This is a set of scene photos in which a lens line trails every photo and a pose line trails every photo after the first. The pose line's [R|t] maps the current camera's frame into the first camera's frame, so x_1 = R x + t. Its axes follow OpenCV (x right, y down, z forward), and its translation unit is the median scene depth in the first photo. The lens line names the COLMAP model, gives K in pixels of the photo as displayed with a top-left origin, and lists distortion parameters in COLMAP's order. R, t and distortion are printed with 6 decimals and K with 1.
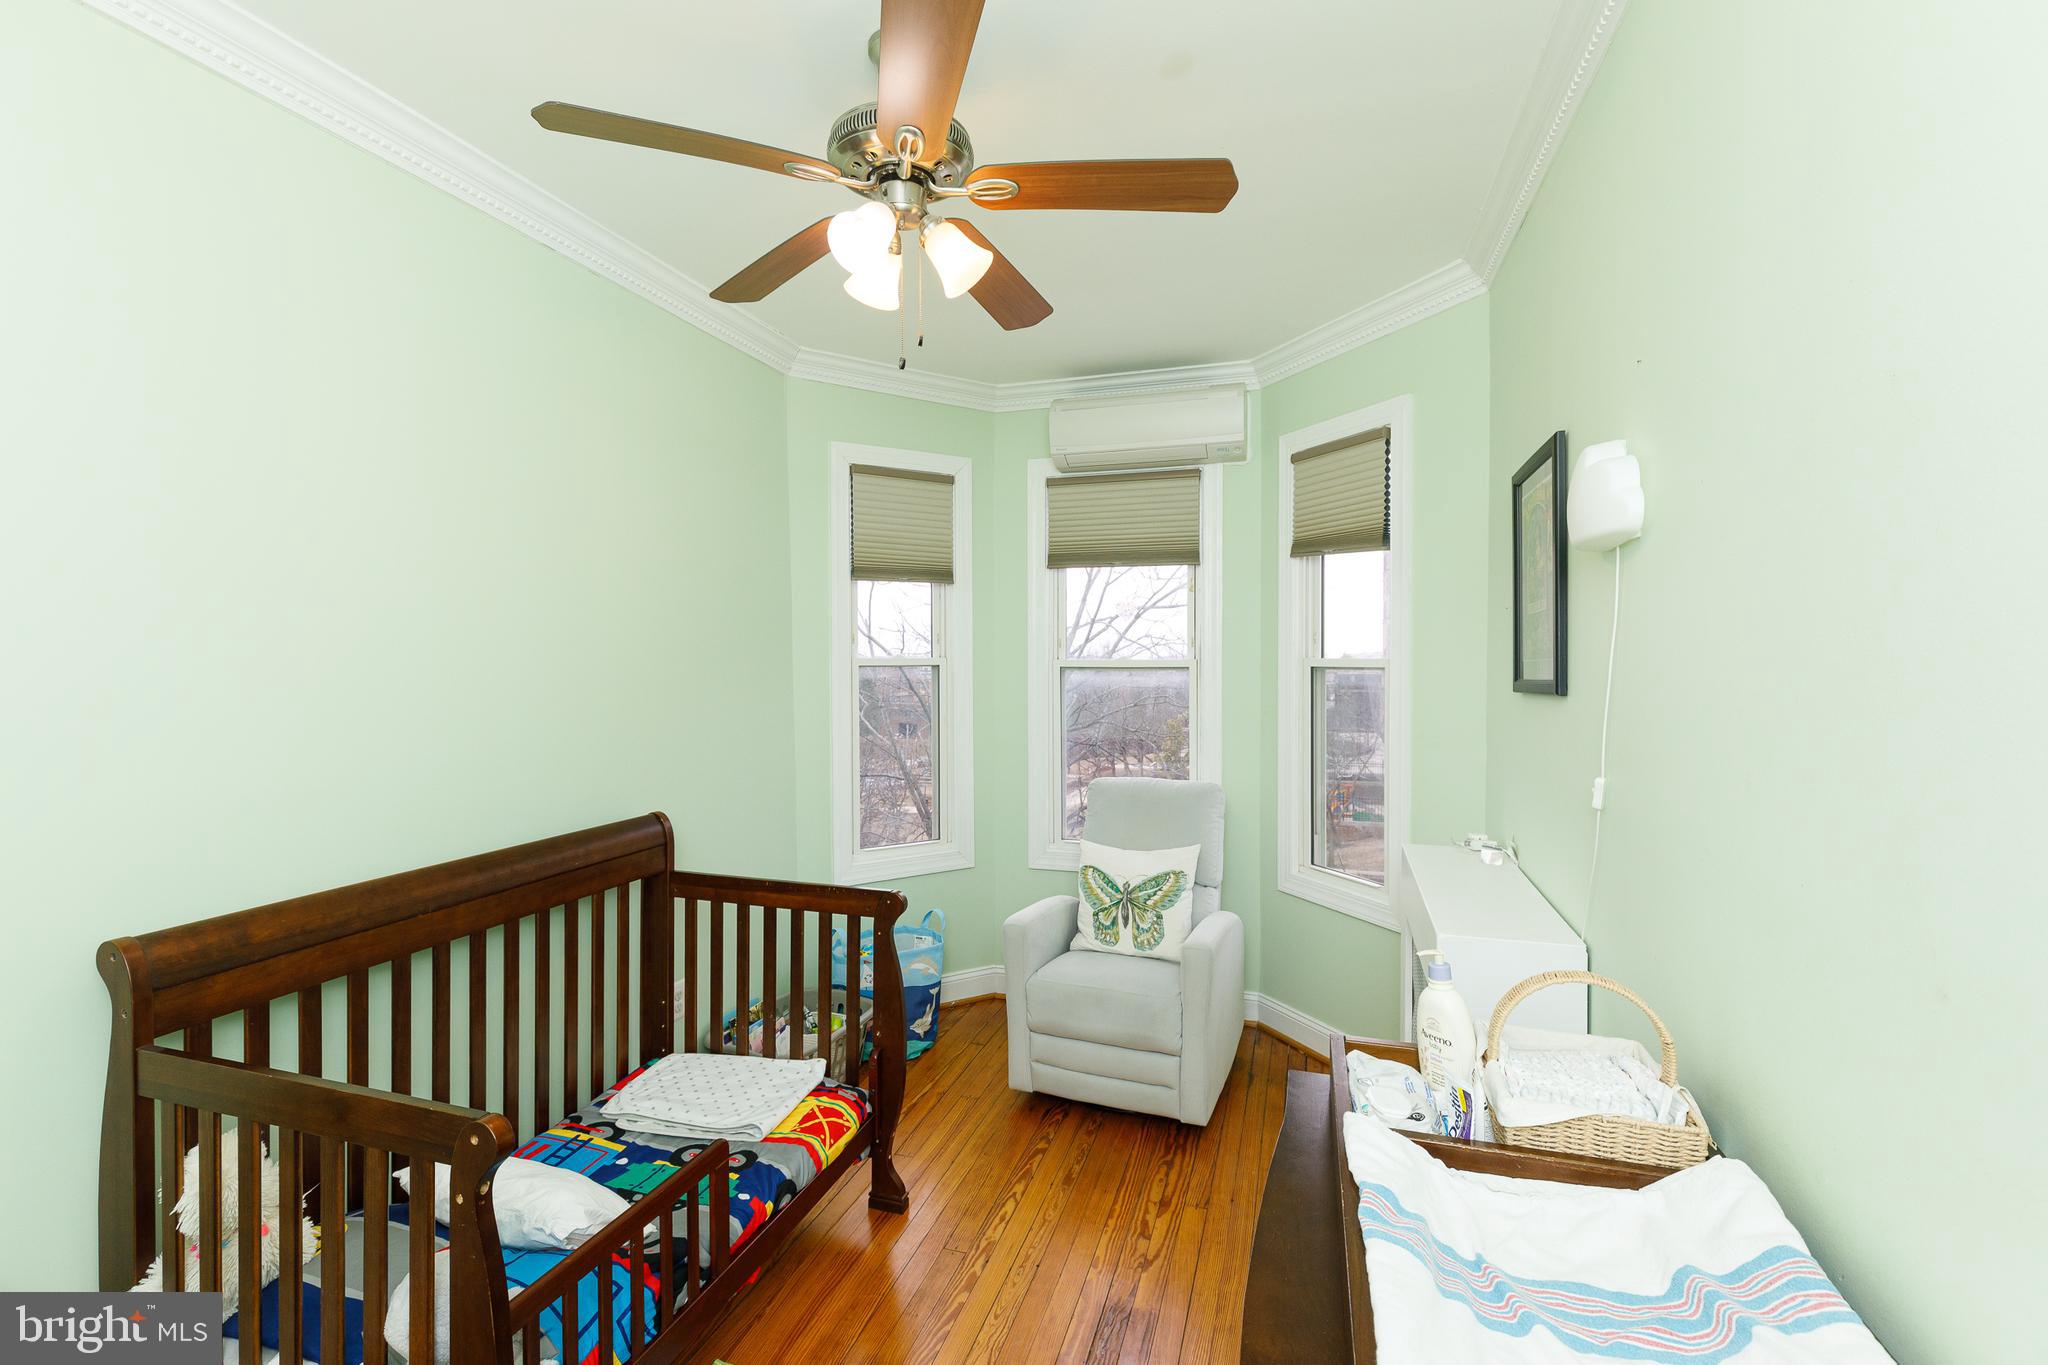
lens RADIAL K [[918.5, 0, 1024.0], [0, 918.5, 682.5], [0, 0, 1]] dist [0.002980, -0.000303]
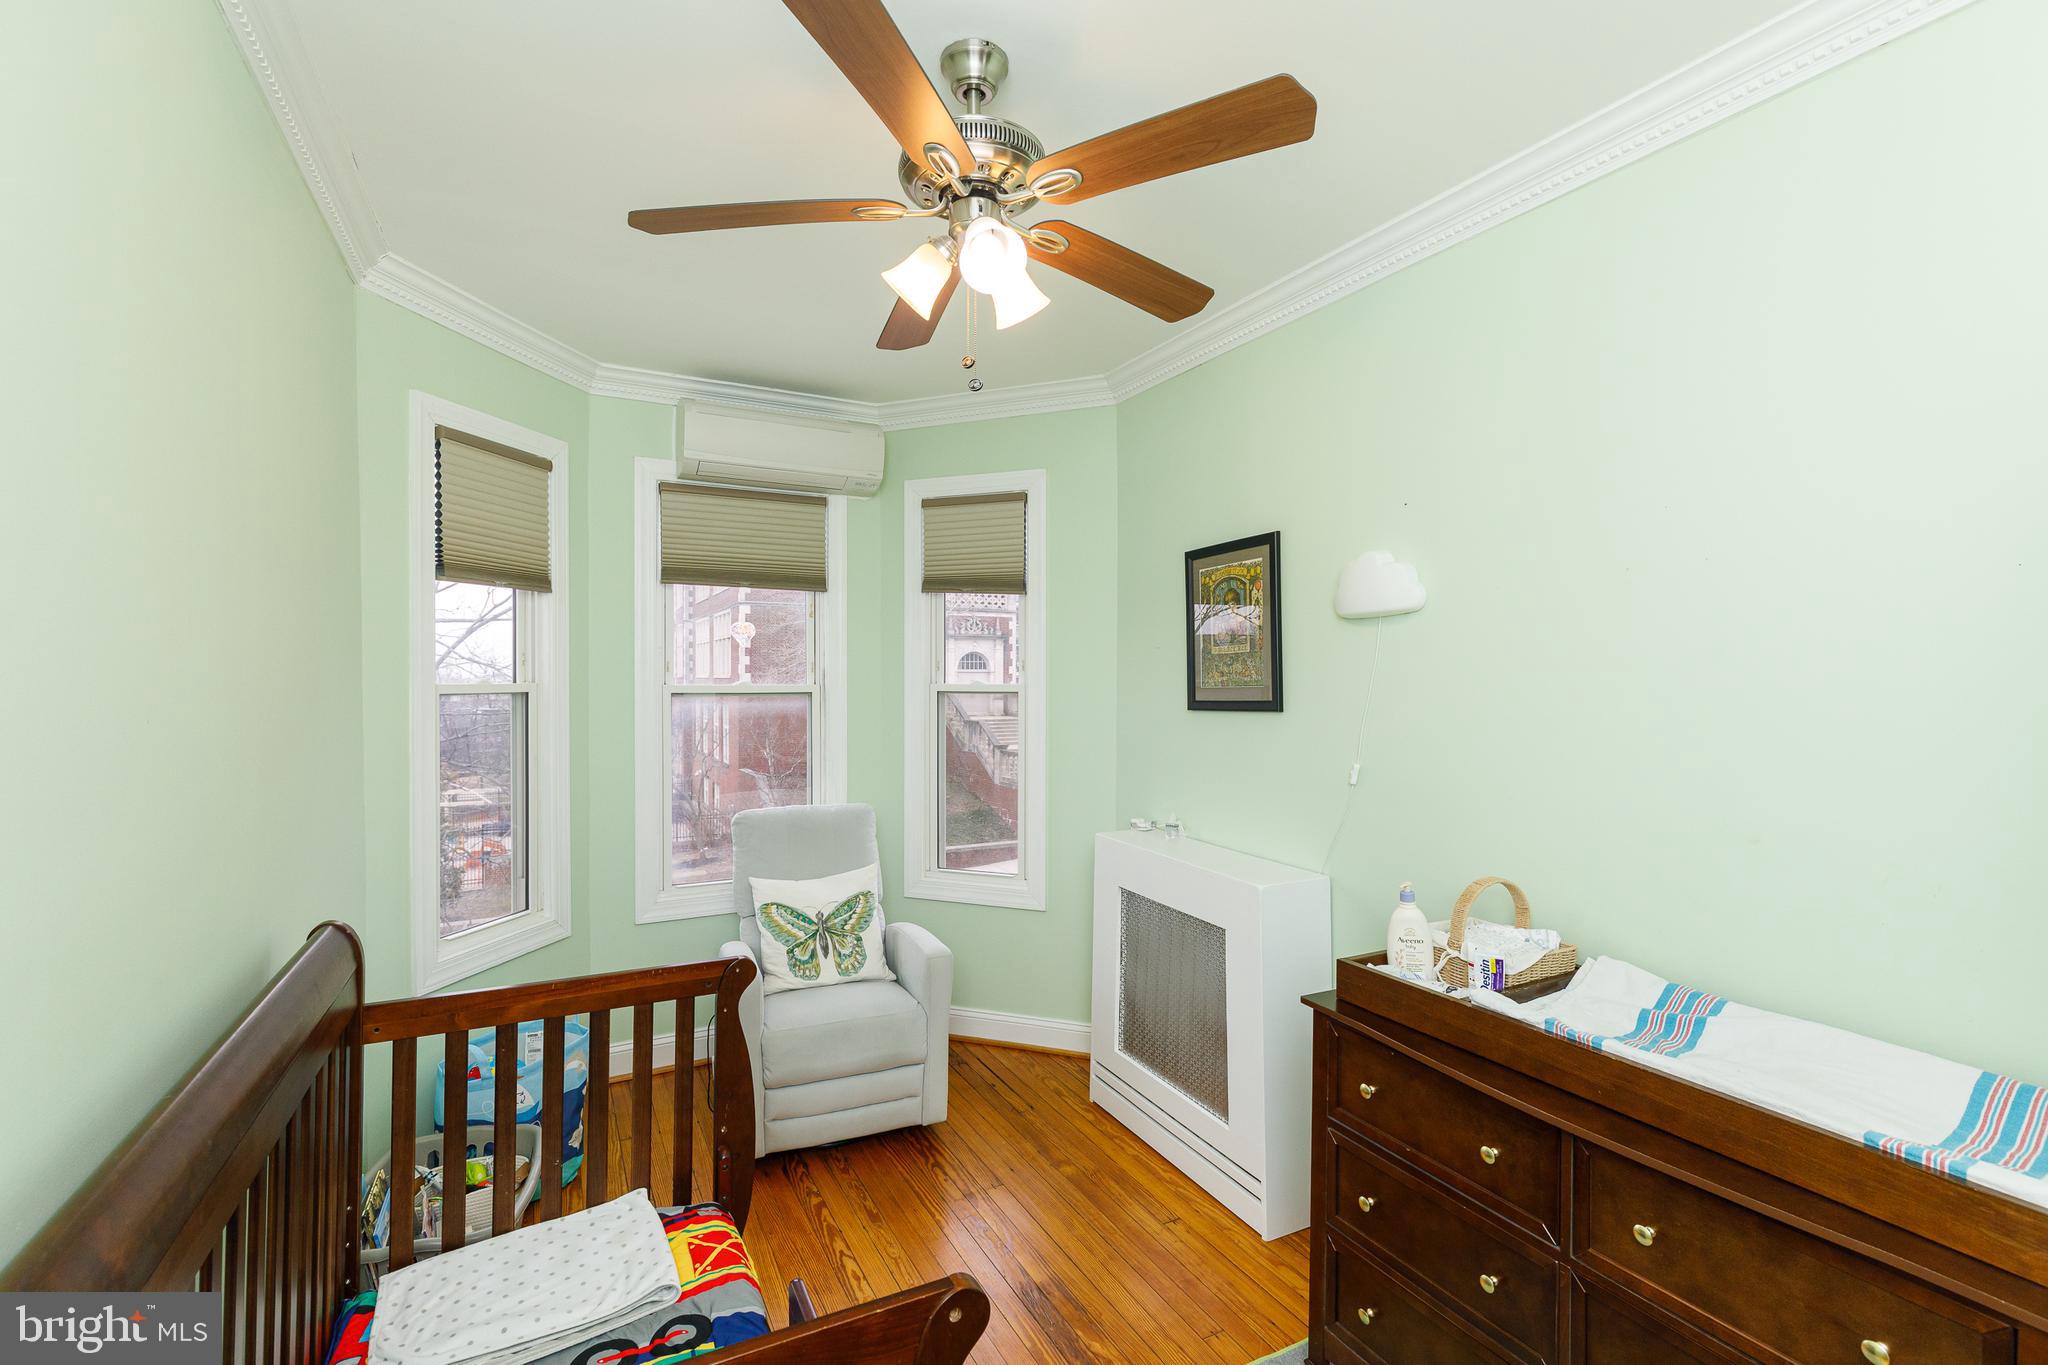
lens RADIAL K [[904.5, 0, 1025.0], [0, 904.5, 693.0], [0, 0, 1]] dist [0.001549, -0.000135]
pose [[0.703979, -0.008120, 0.710175, -0.420936], [0.015259, 0.999877, -0.003694, -0.010038], [-0.710057, 0.013437, 0.704016, 0.159521]]
